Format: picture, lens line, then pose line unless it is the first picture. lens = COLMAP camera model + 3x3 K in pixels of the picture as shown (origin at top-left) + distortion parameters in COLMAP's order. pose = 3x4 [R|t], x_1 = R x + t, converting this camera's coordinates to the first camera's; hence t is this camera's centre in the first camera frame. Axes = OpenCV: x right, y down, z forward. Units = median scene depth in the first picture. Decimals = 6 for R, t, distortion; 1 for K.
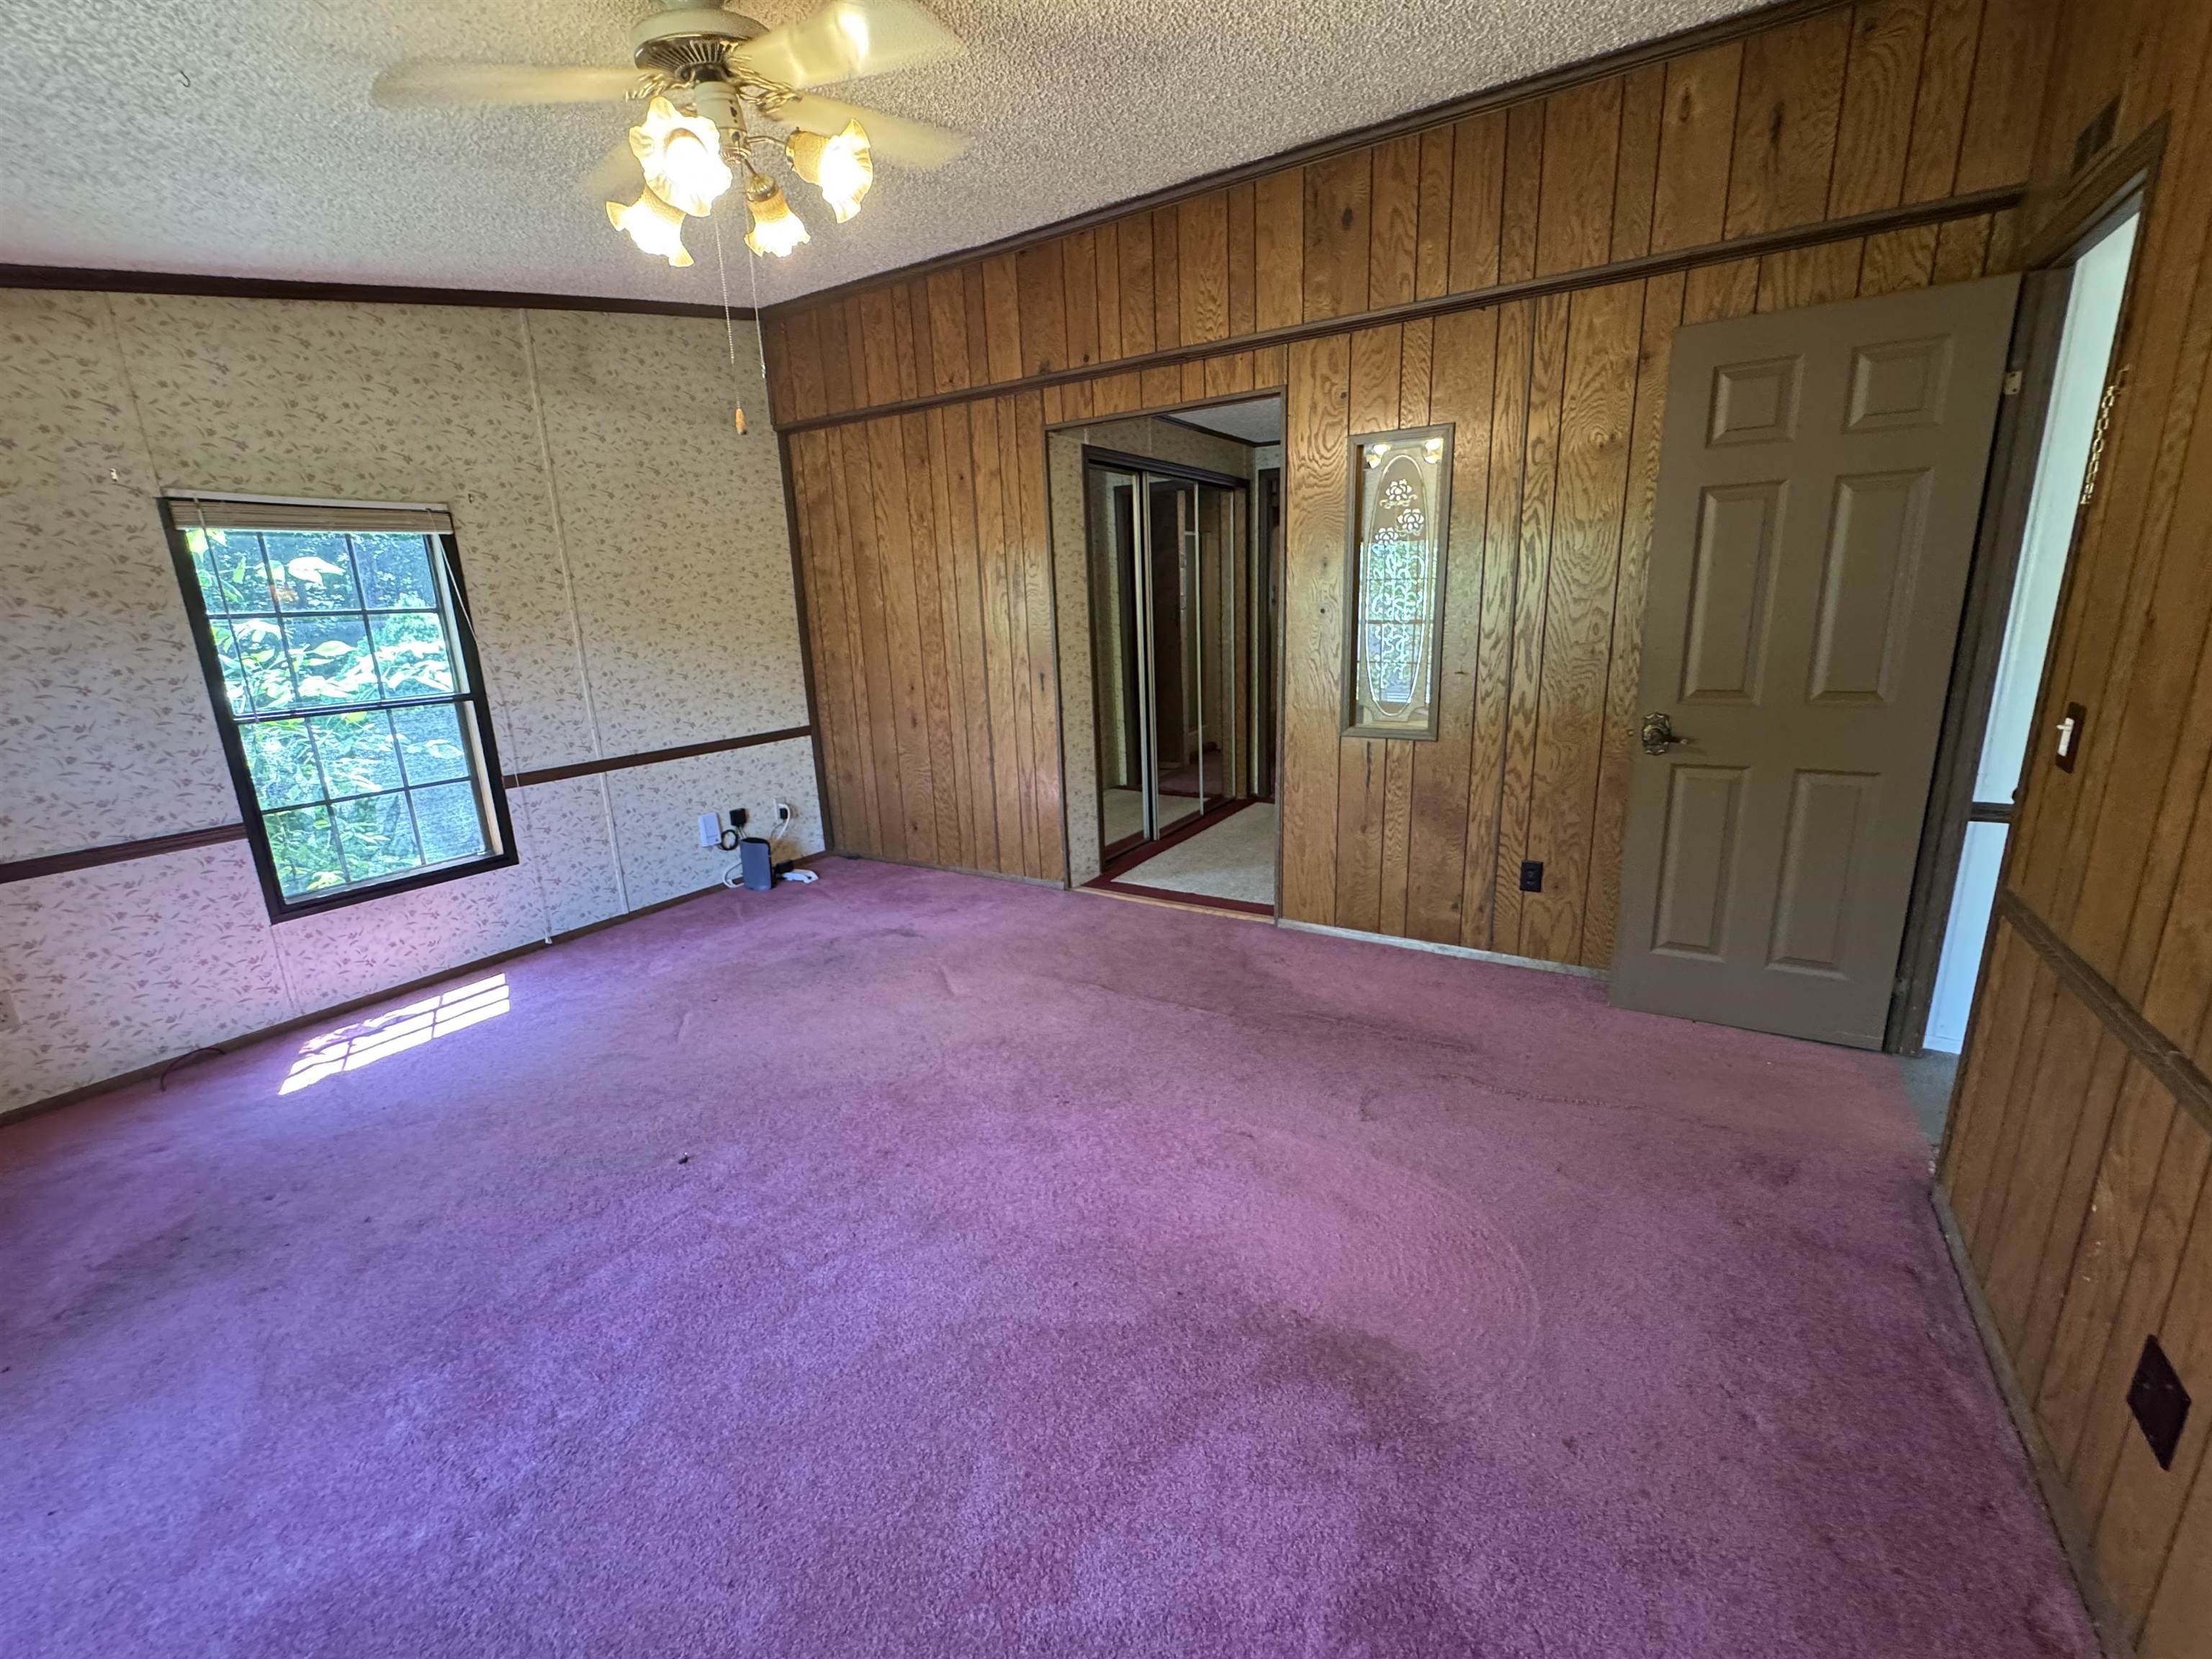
lens RADIAL K [[908.8, 0, 1104.0], [0, 908.8, 829.7], [0, 0, 1]] dist [-0.003839, 0.000017]
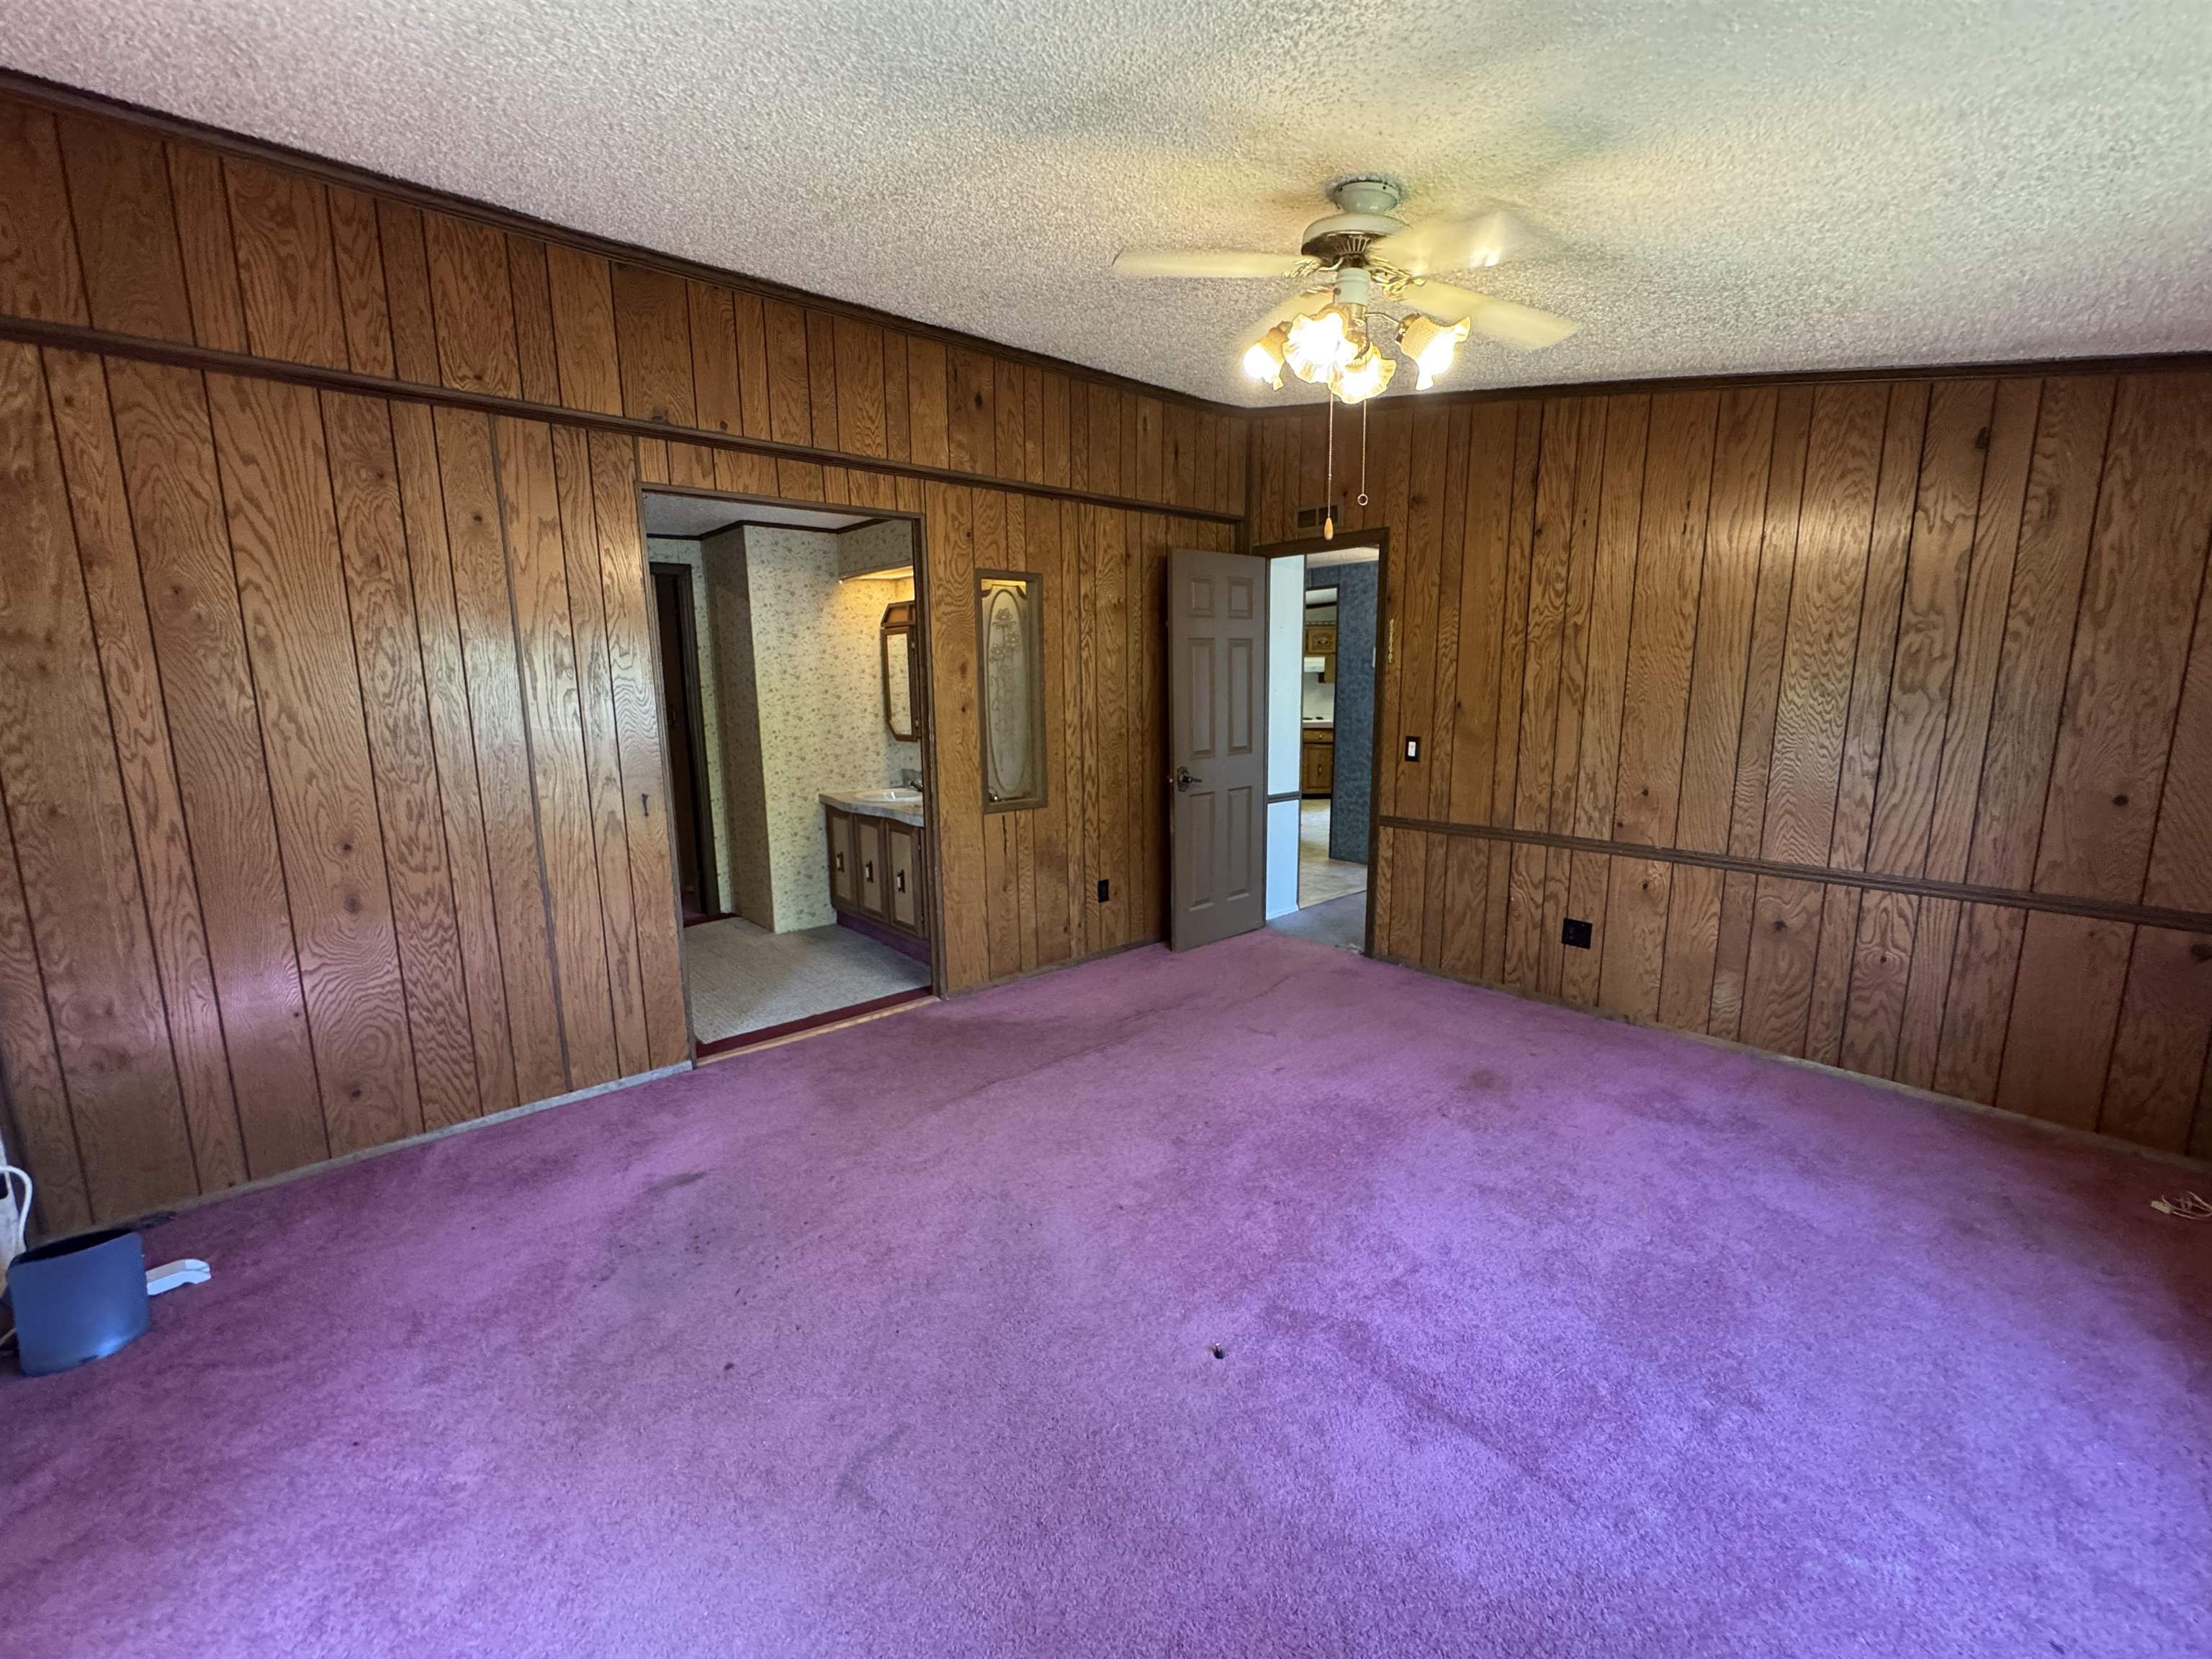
lens RADIAL K [[908.8, 0, 1104.0], [0, 908.8, 829.7], [0, 0, 1]] dist [-0.003839, 0.000017]
pose [[0.293377, -0.122457, 0.948121, -0.763414], [0.241229, 0.969152, 0.050530, -0.100168], [-0.925061, 0.213890, 0.313868, 0.466722]]
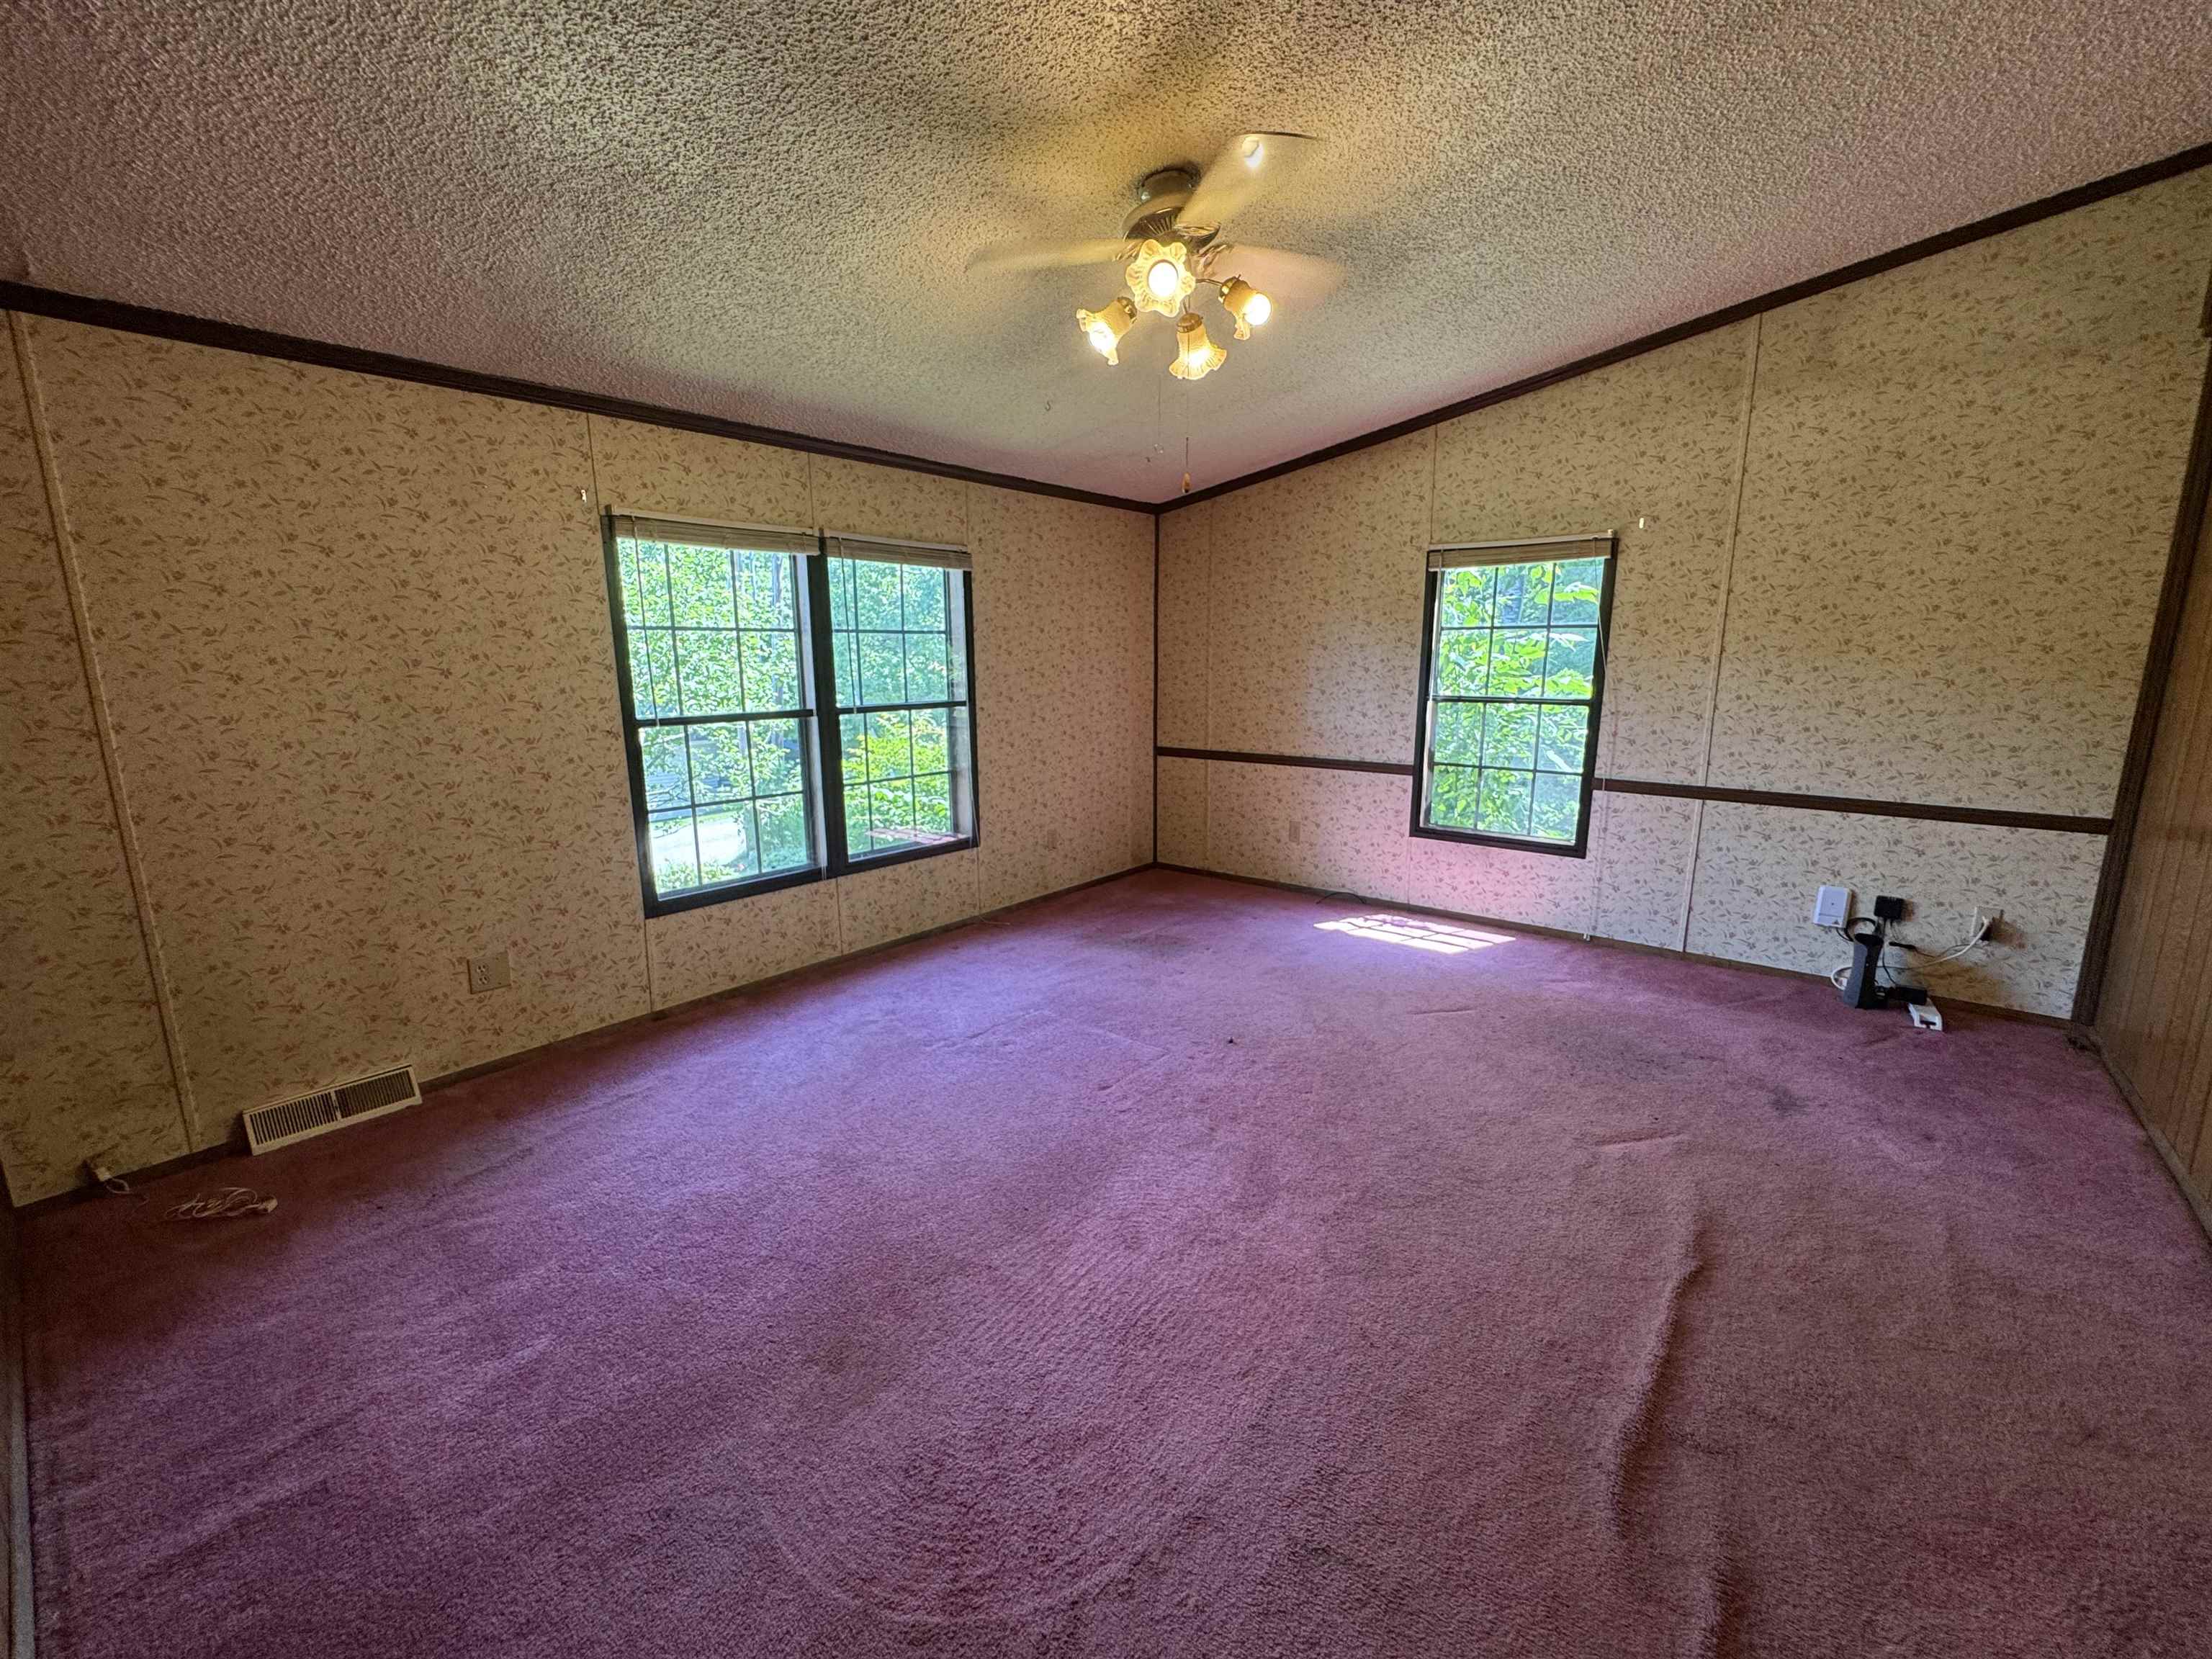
lens RADIAL K [[908.8, 0, 1104.0], [0, 908.8, 829.7], [0, 0, 1]] dist [-0.003839, 0.000017]
pose [[-0.131871, 0.223922, -0.965644, 0.483048], [-0.241196, 0.937626, 0.250364, -0.131786], [0.961475, 0.265925, -0.069636, 0.527996]]
